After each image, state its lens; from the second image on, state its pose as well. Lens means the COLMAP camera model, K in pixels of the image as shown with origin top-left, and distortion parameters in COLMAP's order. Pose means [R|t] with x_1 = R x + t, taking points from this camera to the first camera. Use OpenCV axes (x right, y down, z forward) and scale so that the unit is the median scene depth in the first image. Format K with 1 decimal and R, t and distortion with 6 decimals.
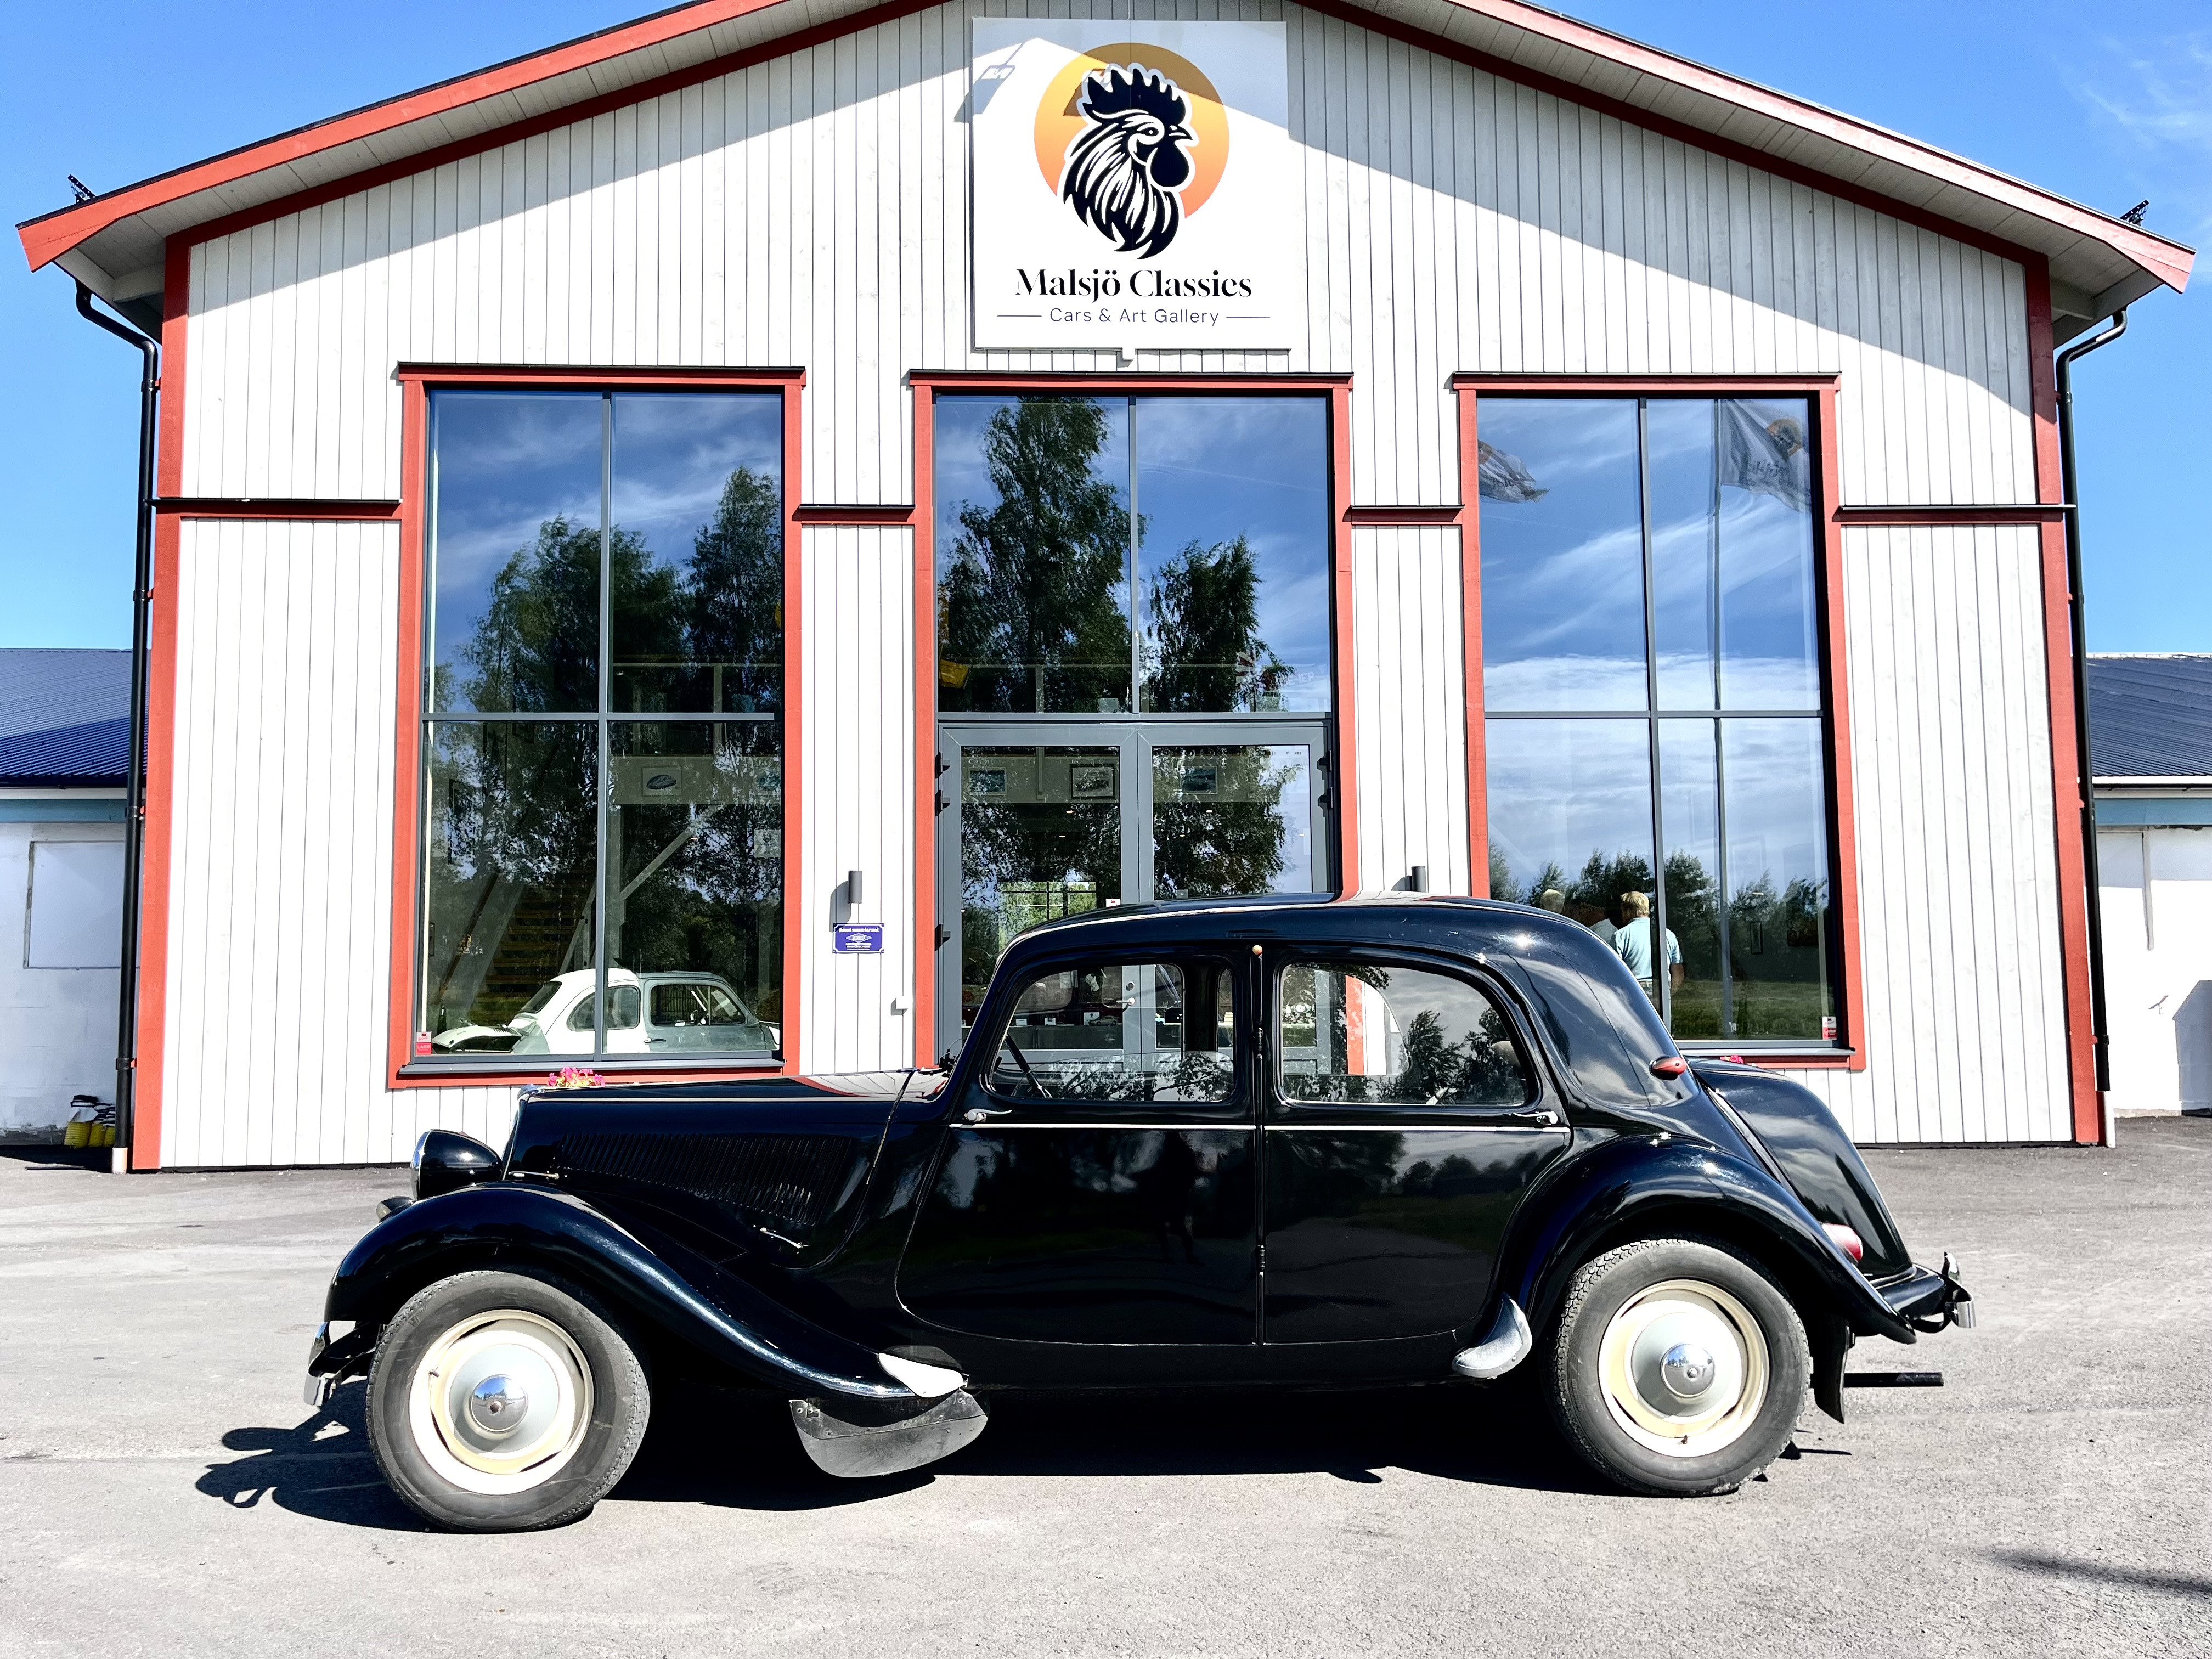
lens RADIAL K [[1655.3, 0, 1094.1], [0, 1655.3, 832.0], [0, 0, 1]] dist [0.059253, -0.076797]
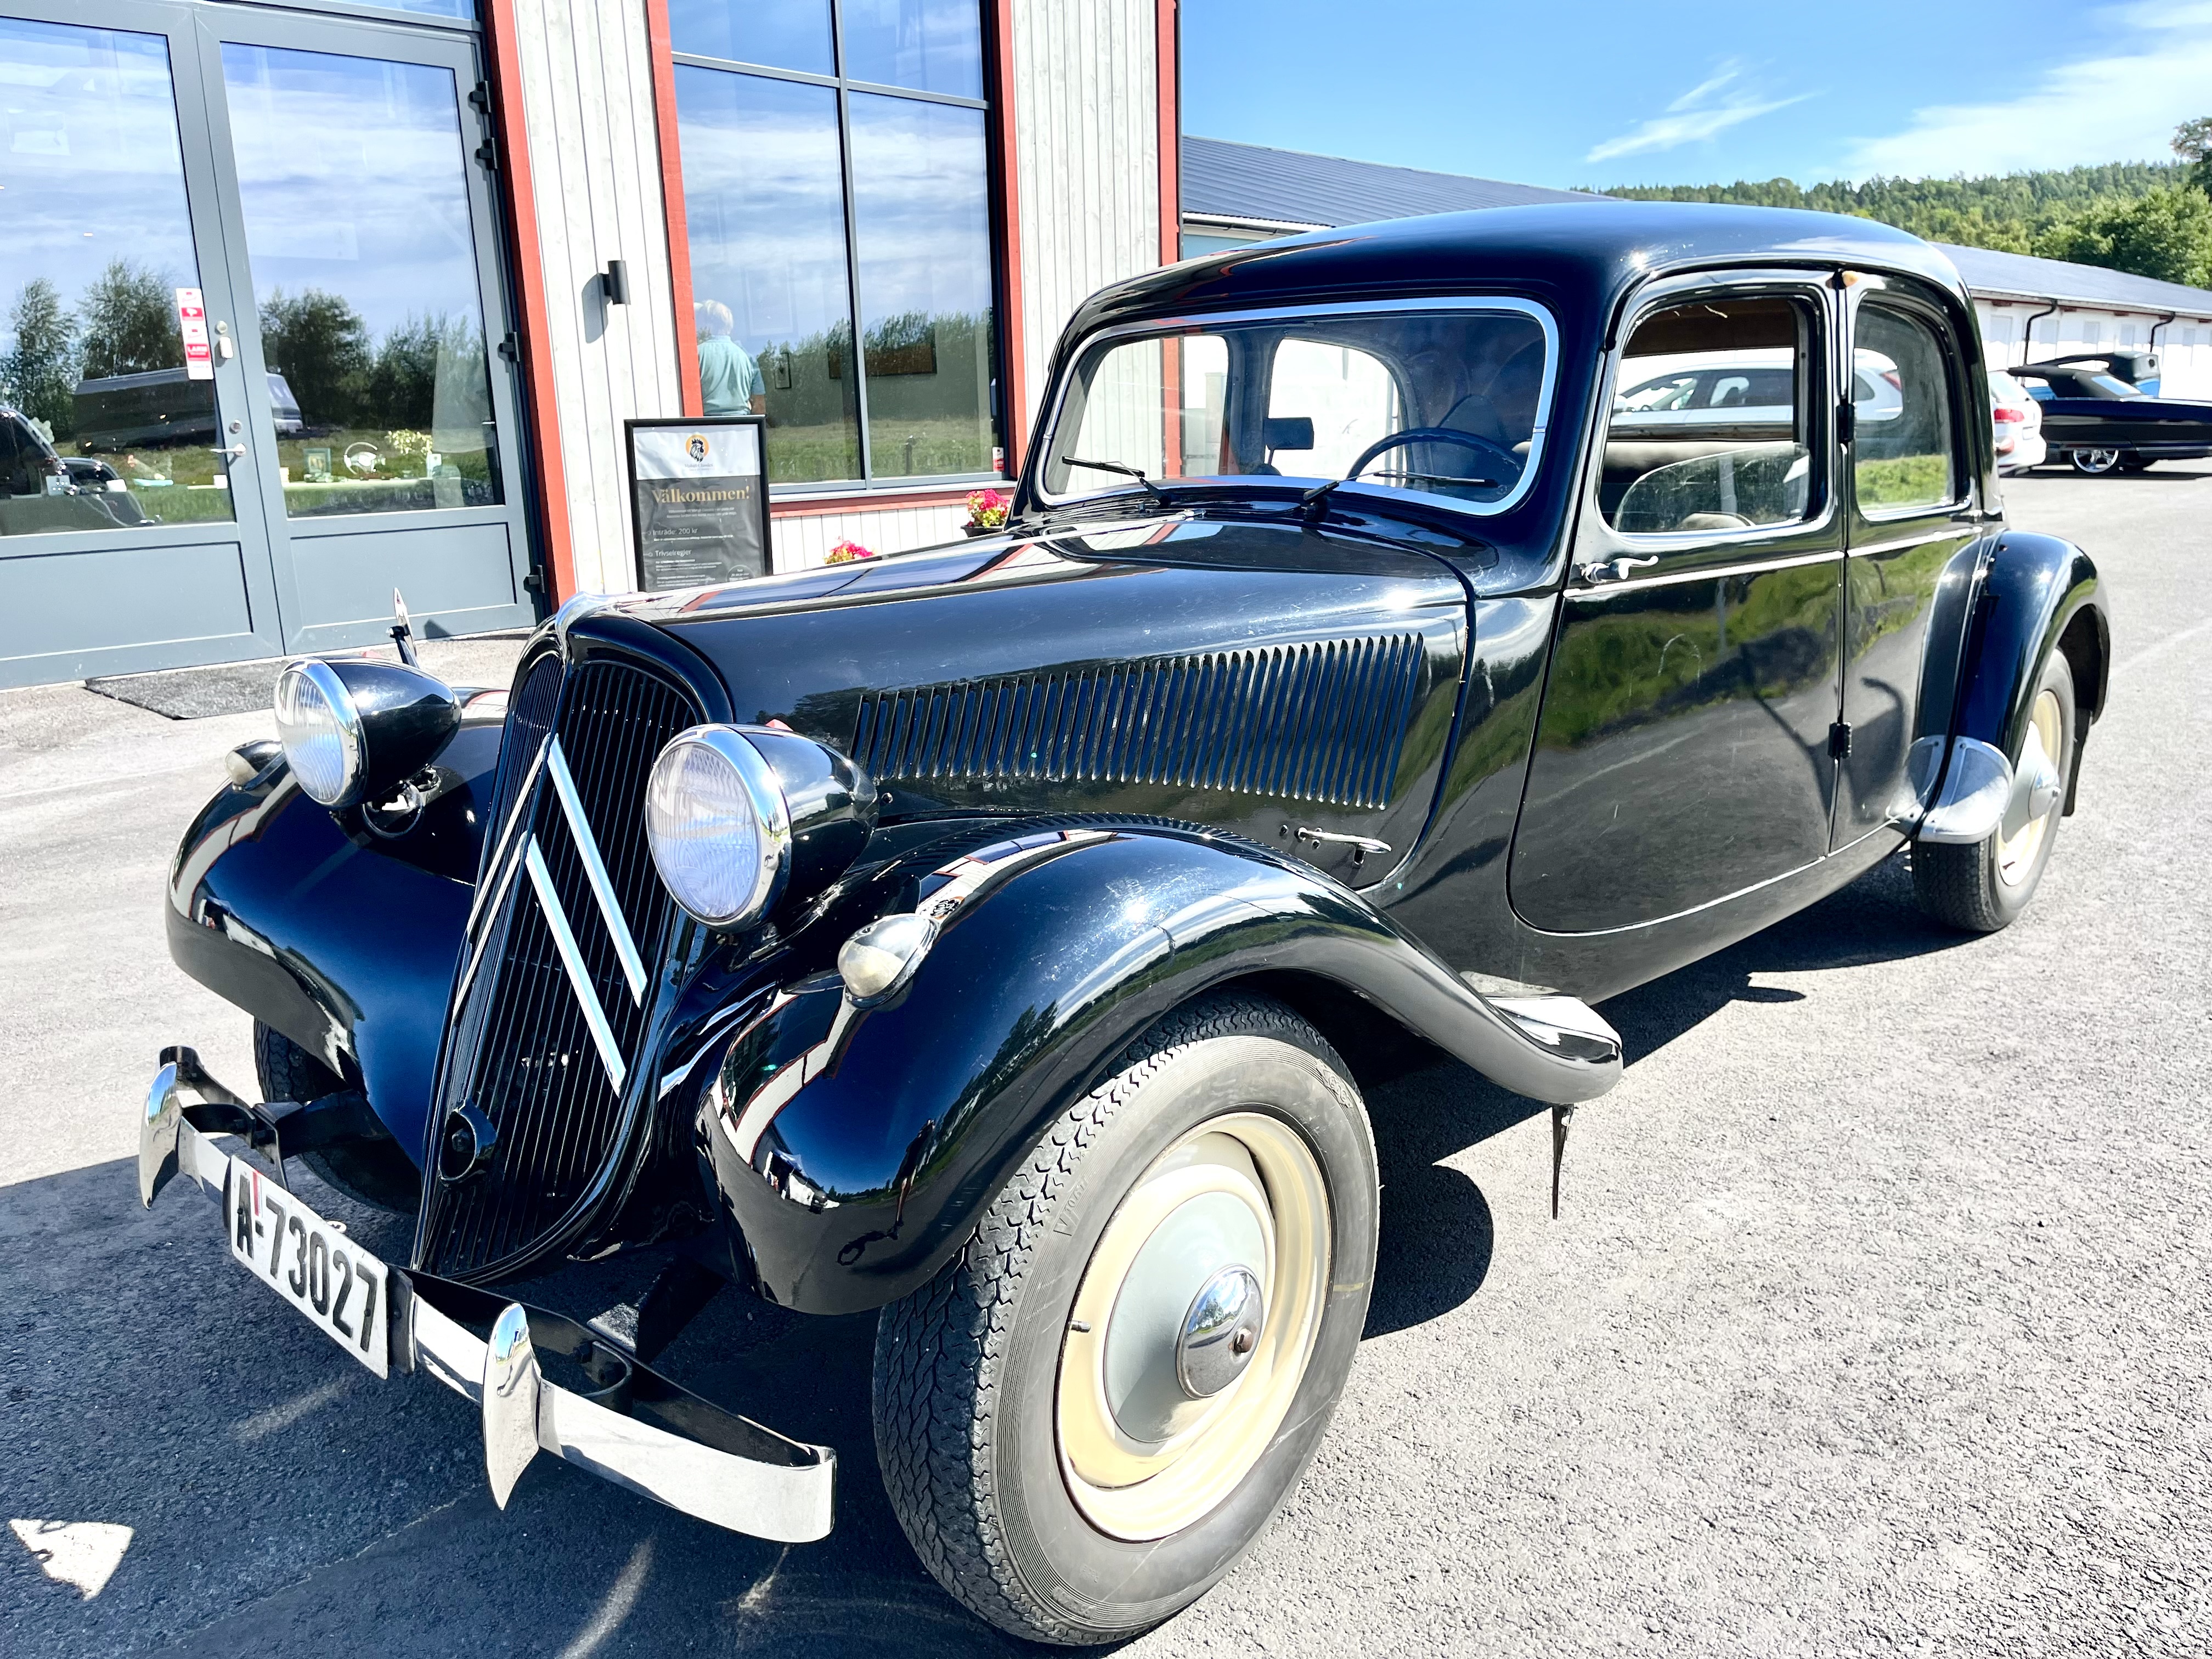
lens RADIAL K [[1655.3, 0, 1094.1], [0, 1655.3, 832.0], [0, 0, 1]] dist [0.059253, -0.076797]
pose [[0.717424, -0.177335, 0.673688, -0.557520], [-0.037581, 0.955797, 0.291615, 0.105366], [-0.695623, -0.234529, 0.679047, 0.712313]]
